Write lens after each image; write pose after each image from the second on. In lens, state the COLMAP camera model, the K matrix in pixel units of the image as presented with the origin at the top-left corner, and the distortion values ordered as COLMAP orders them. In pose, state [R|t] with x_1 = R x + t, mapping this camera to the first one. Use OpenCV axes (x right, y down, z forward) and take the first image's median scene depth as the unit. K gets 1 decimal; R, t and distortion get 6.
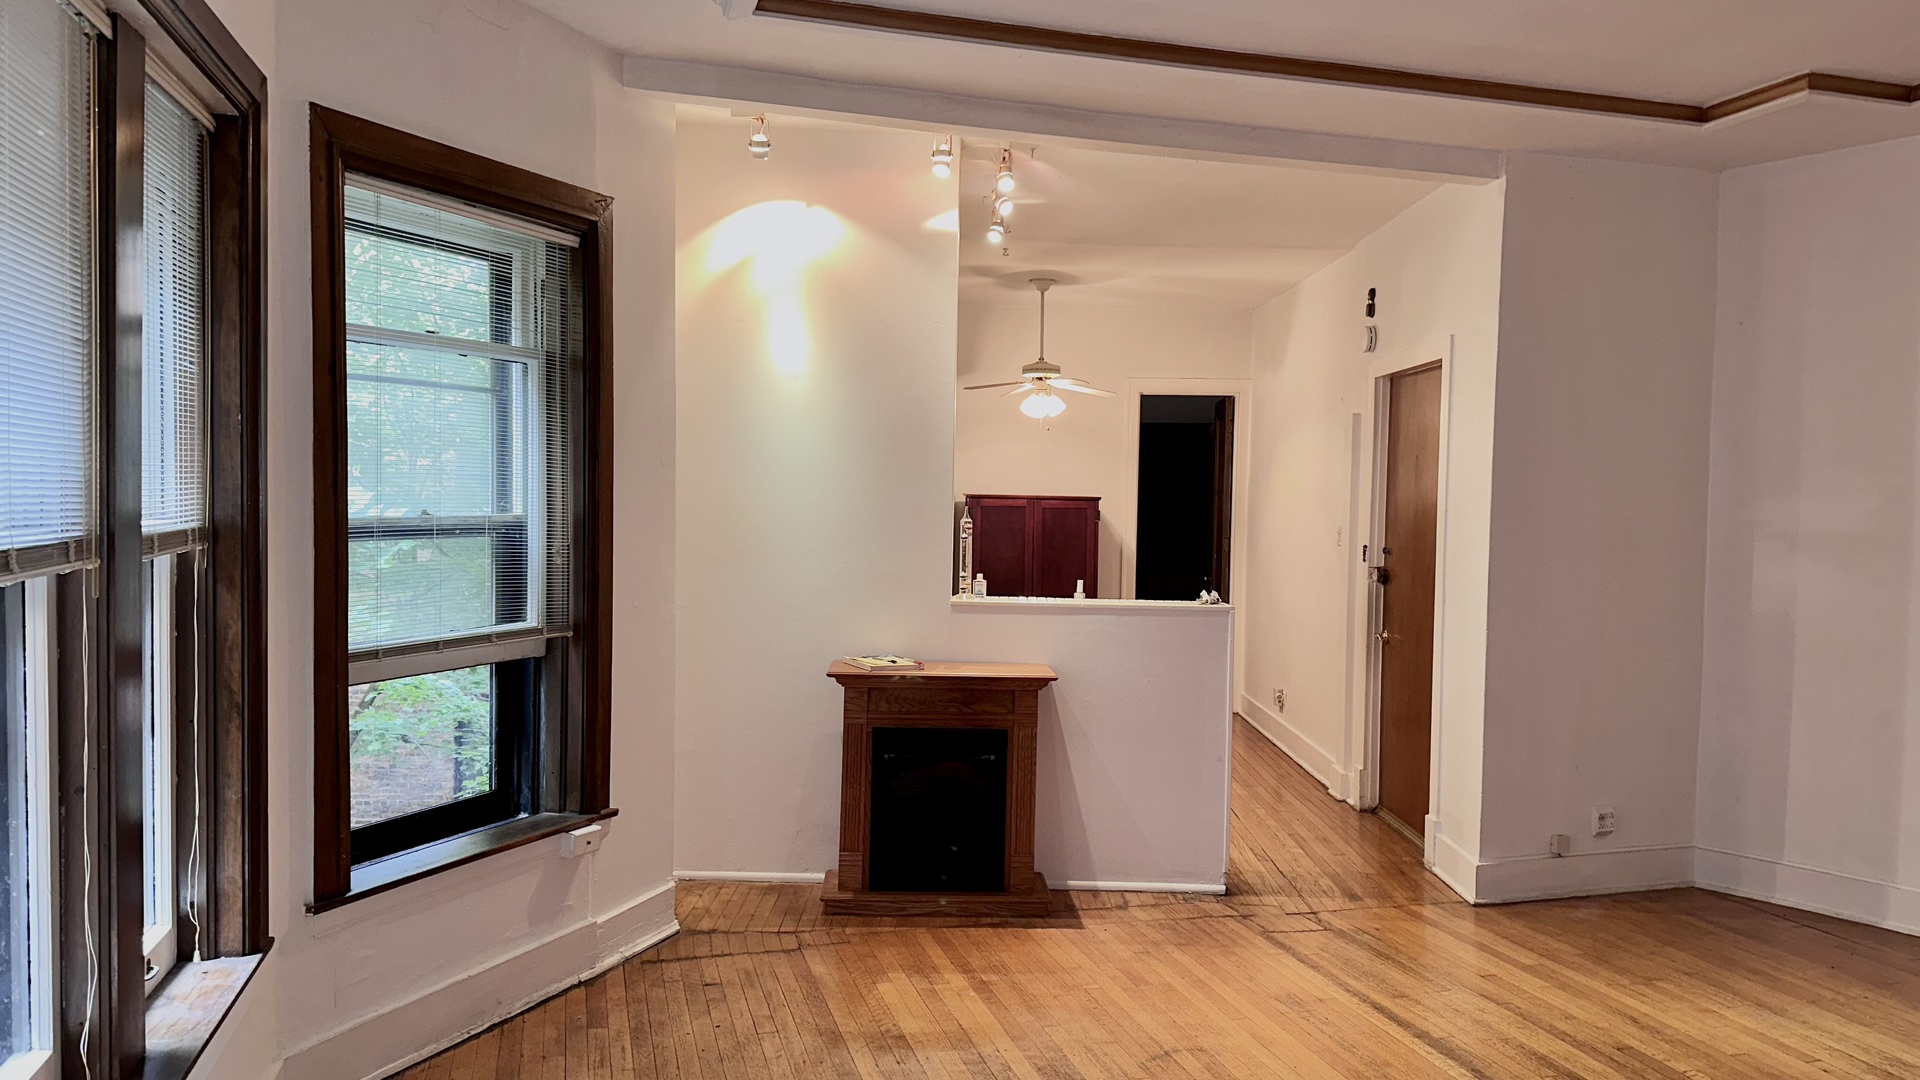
lens RADIAL K [[1345.8, 0, 958.0], [0, 1345.8, 526.6], [0, 0, 1]] dist [0.037972, -0.003791]
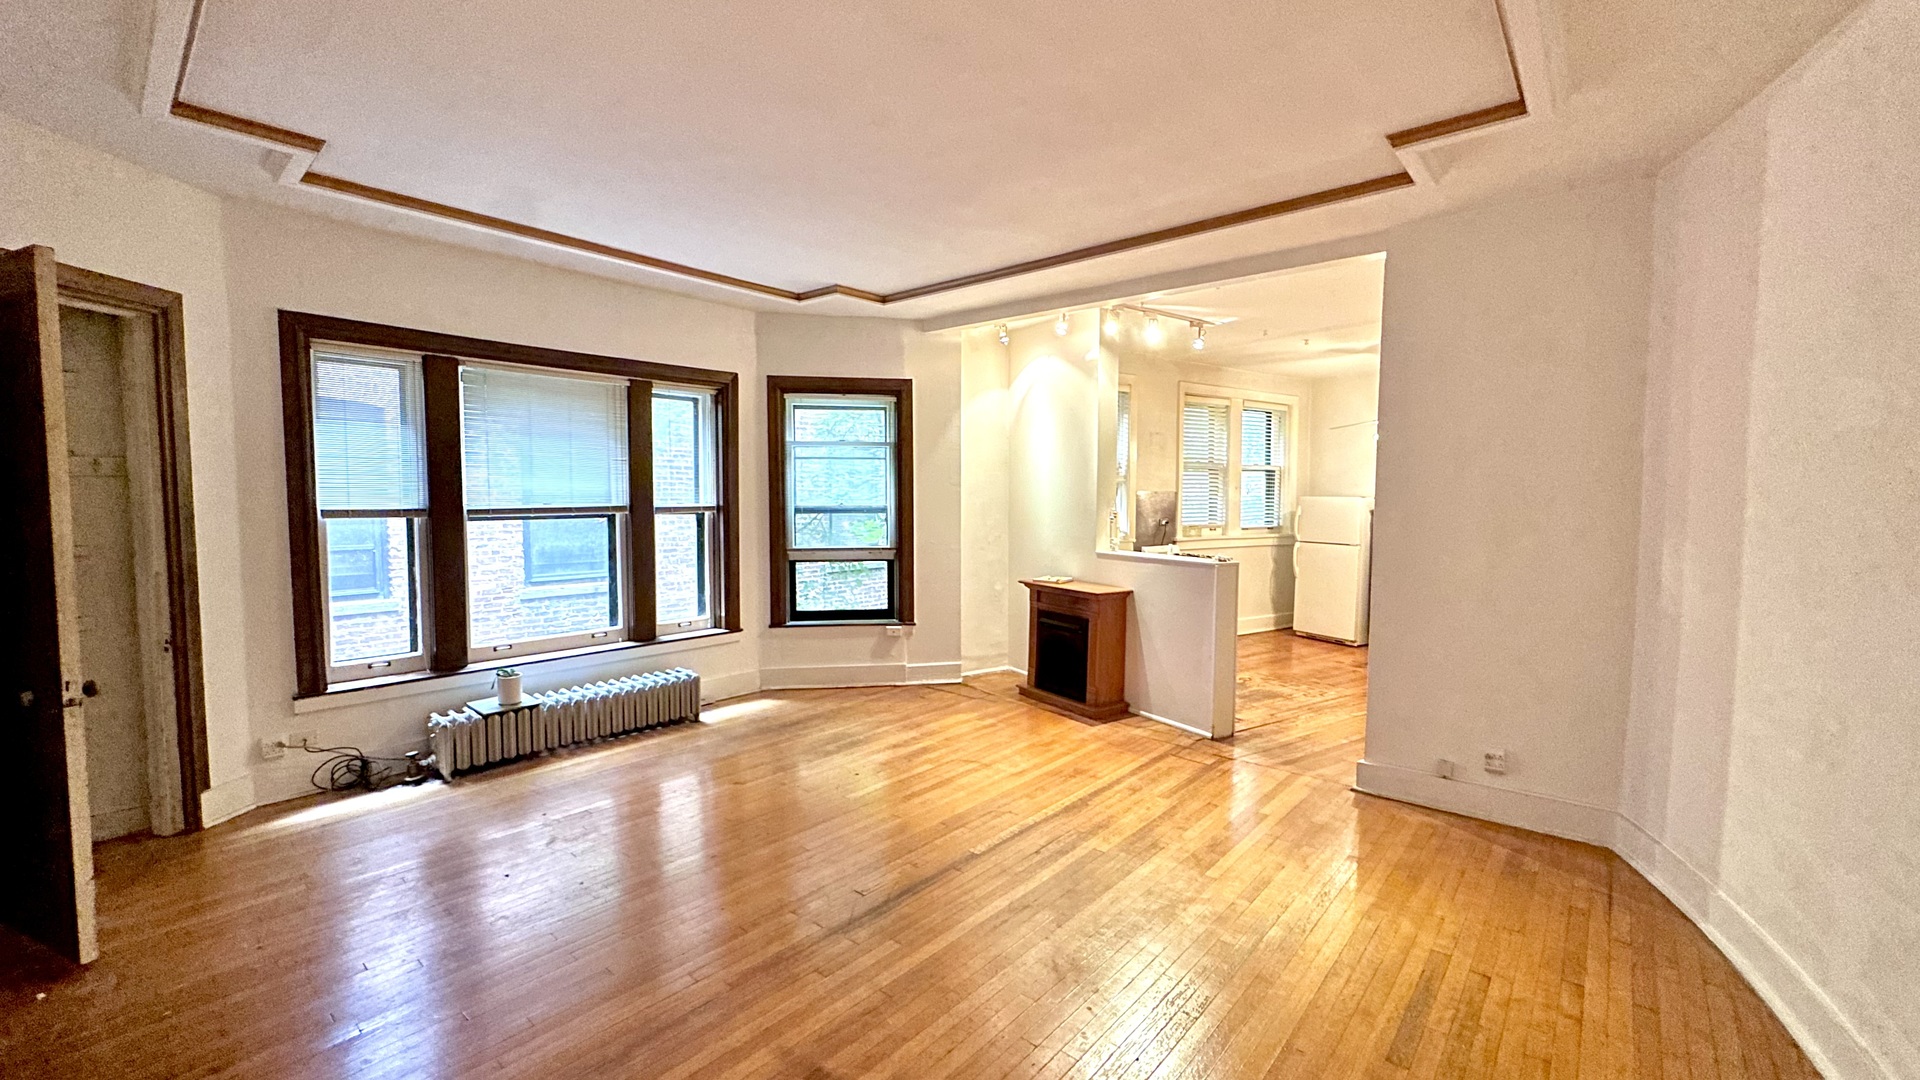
lens RADIAL K [[756.9, 0, 963.4], [0, 756.9, 535.1], [0, 0, 1]] dist [-0.000809, -0.000029]
pose [[0.548604, 0.028193, -0.835607, 0.885656], [-0.018497, 0.999596, 0.021582, 0.013214], [0.835878, 0.003616, 0.548904, 0.279695]]
